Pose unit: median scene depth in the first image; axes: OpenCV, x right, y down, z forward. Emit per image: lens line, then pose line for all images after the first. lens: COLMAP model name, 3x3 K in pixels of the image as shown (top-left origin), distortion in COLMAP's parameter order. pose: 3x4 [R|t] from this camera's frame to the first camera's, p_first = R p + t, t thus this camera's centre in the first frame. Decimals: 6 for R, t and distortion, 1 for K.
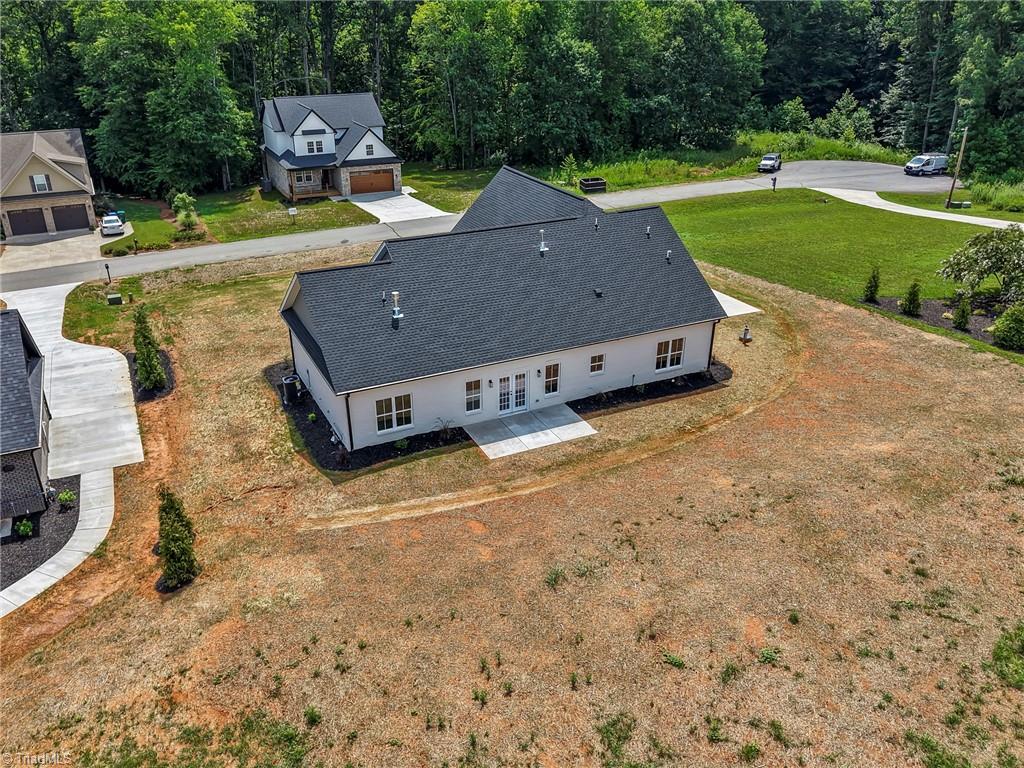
lens RADIAL K [[841.4, 0, 511.3], [0, 841.4, 360.1], [0, 0, 1]] dist [0.072201, -0.121935]
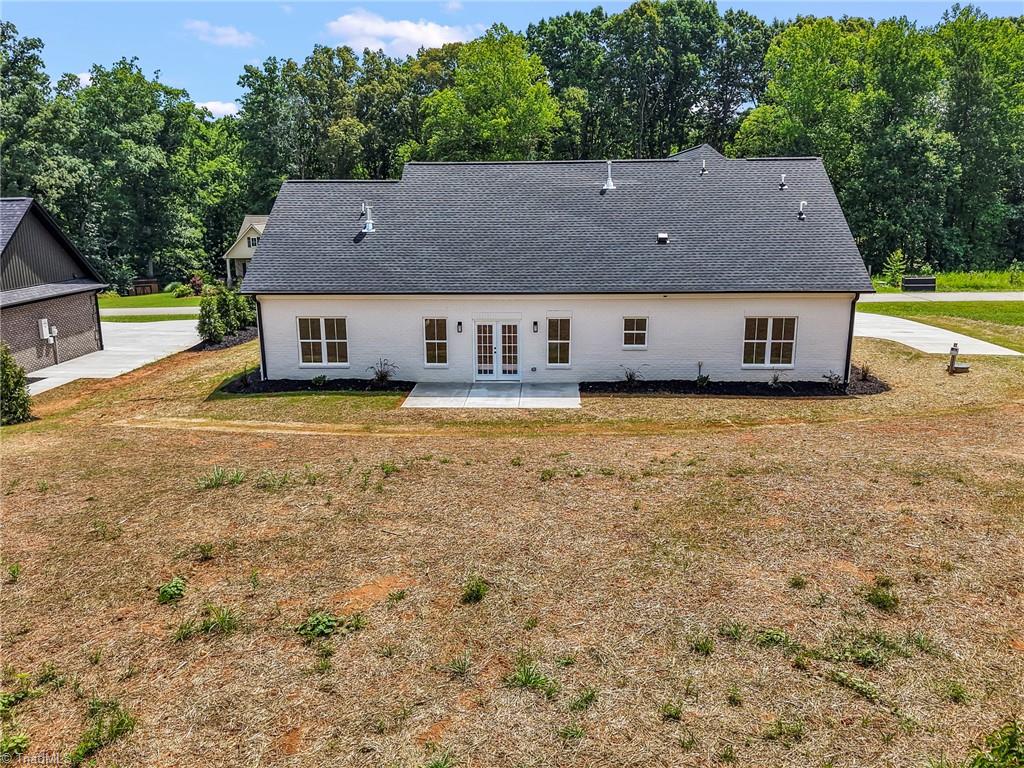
lens RADIAL K [[841.4, 0, 511.3], [0, 841.4, 360.1], [0, 0, 1]] dist [0.072201, -0.121935]
pose [[0.873789, 0.085960, -0.478648, 0.350009], [-0.190246, 0.966234, -0.173776, 0.166914], [0.447549, 0.242905, 0.860638, 0.390493]]
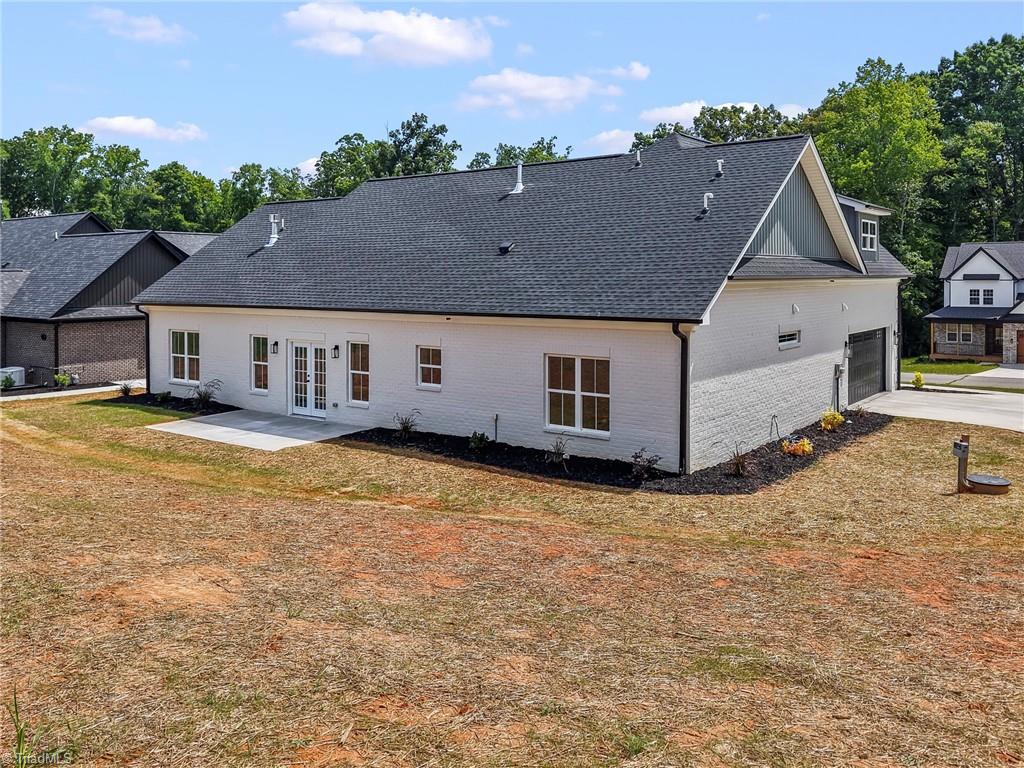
lens RADIAL K [[843.9, 0, 545.9], [0, 843.9, 288.7], [0, 0, 1]] dist [0.059252, -0.004661]
pose [[0.475765, 0.016262, -0.879422, 0.595142], [-0.355374, 0.918143, -0.175278, 0.026480], [0.804585, 0.395915, 0.442599, 0.836616]]
